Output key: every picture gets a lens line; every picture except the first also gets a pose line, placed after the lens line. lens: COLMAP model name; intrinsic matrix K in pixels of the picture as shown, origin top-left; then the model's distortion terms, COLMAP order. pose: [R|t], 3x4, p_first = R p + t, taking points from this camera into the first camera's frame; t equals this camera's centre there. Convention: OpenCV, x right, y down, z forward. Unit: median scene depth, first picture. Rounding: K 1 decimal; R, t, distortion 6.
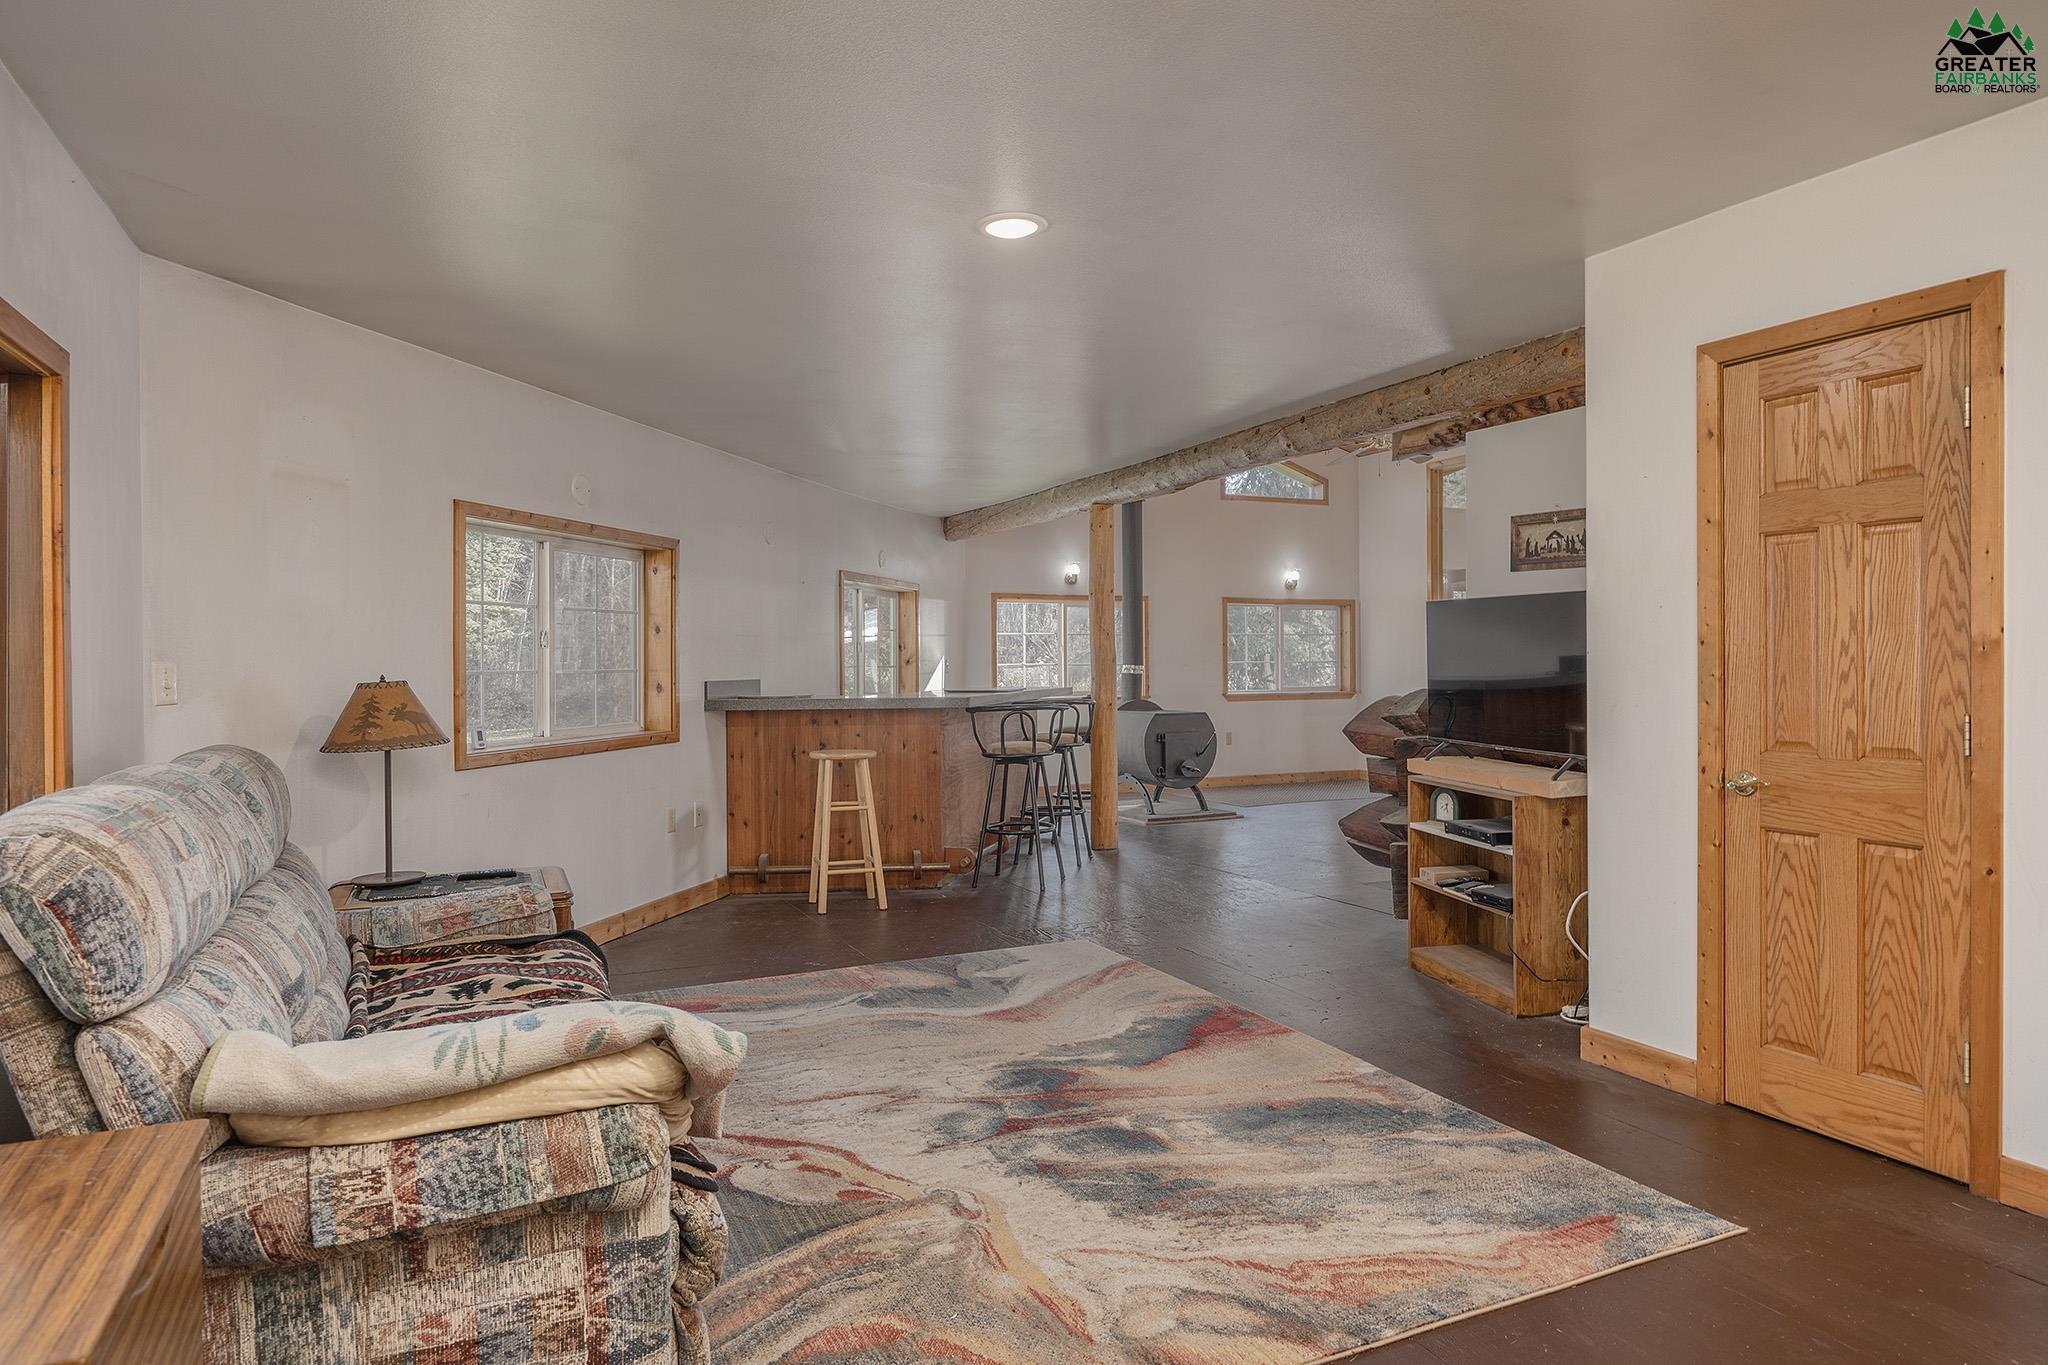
lens RADIAL K [[1243.6, 0, 1026.9], [0, 1243.6, 675.3], [0, 0, 1]] dist [-0.006439, 0.001053]
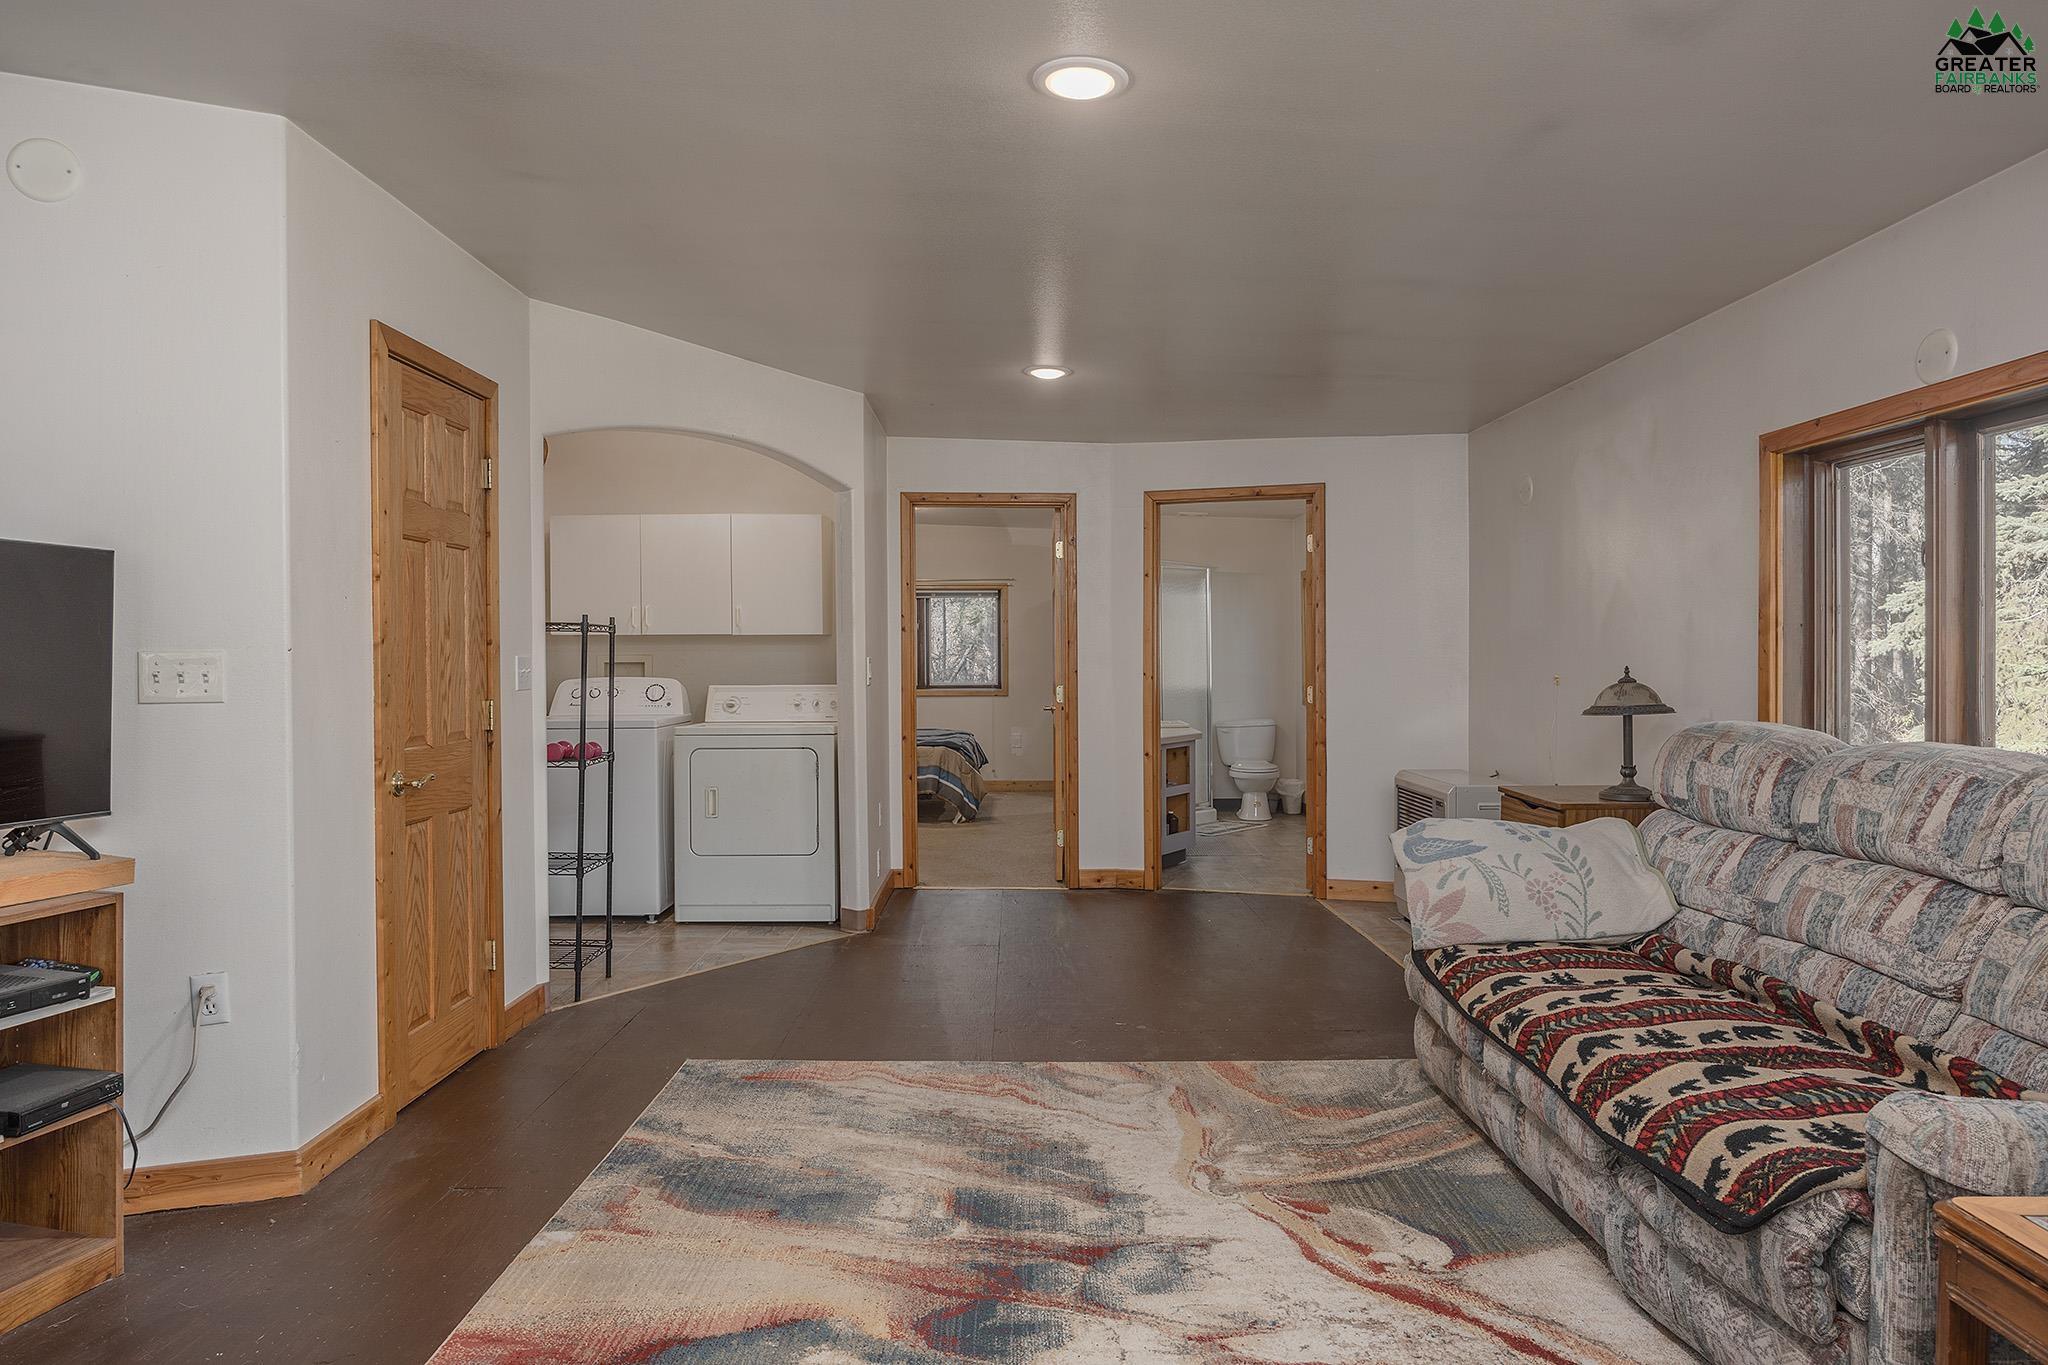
lens RADIAL K [[1243.6, 0, 1026.9], [0, 1243.6, 675.3], [0, 0, 1]] dist [-0.006439, 0.001053]
pose [[-0.907391, 0.000693, 0.420287, -0.307666], [0.010629, 0.999717, 0.021300, -0.016131], [-0.420153, 0.023795, -0.907141, 1.752389]]
